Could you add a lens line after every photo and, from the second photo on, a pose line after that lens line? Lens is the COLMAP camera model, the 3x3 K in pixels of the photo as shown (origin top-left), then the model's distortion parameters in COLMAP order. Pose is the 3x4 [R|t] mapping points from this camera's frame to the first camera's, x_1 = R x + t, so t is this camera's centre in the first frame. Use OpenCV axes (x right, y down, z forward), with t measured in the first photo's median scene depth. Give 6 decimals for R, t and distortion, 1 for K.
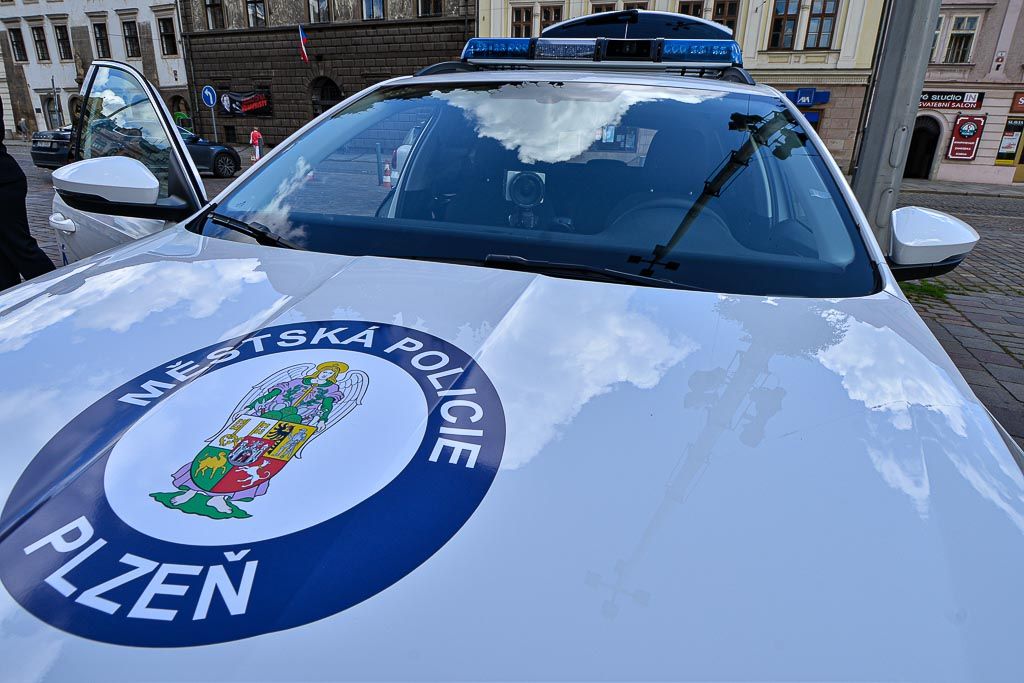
lens RADIAL K [[577.1, 0, 512.0], [0, 577.1, 341.5], [0, 0, 1]] dist [-0.006849, -0.003552]
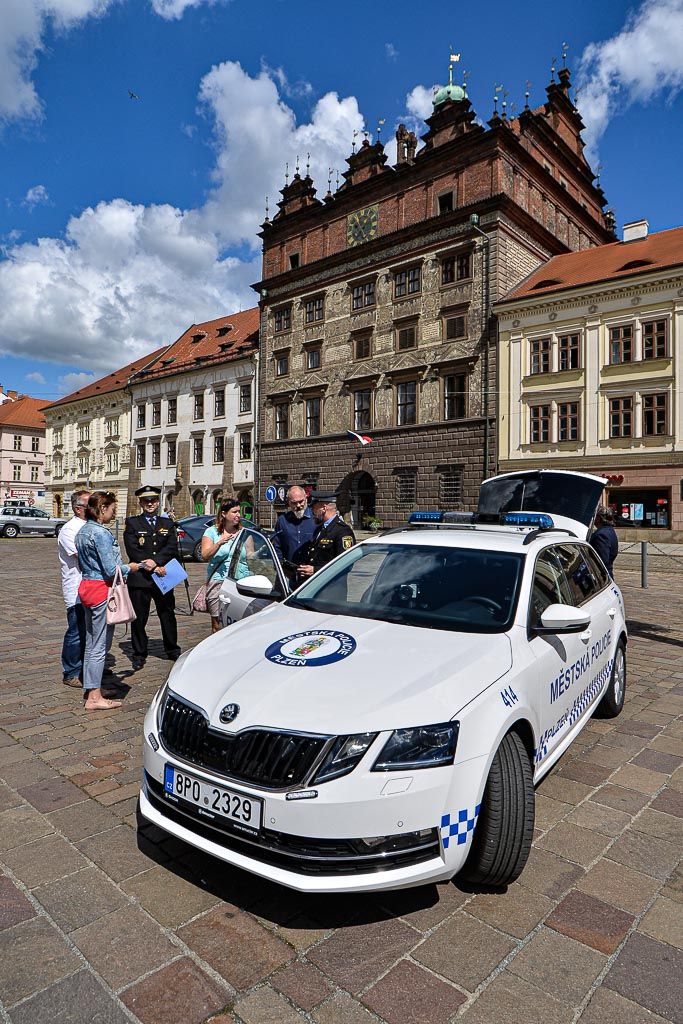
lens RADIAL K [[624.0, 0, 341.5], [0, 624.0, 512.0], [0, 0, 1]] dist [-0.028467, -0.000381]
pose [[0.945343, -0.019927, -0.325469, 0.041398], [-0.089048, 0.944415, -0.316467, 0.018671], [0.313684, 0.328152, 0.891021, -0.104456]]
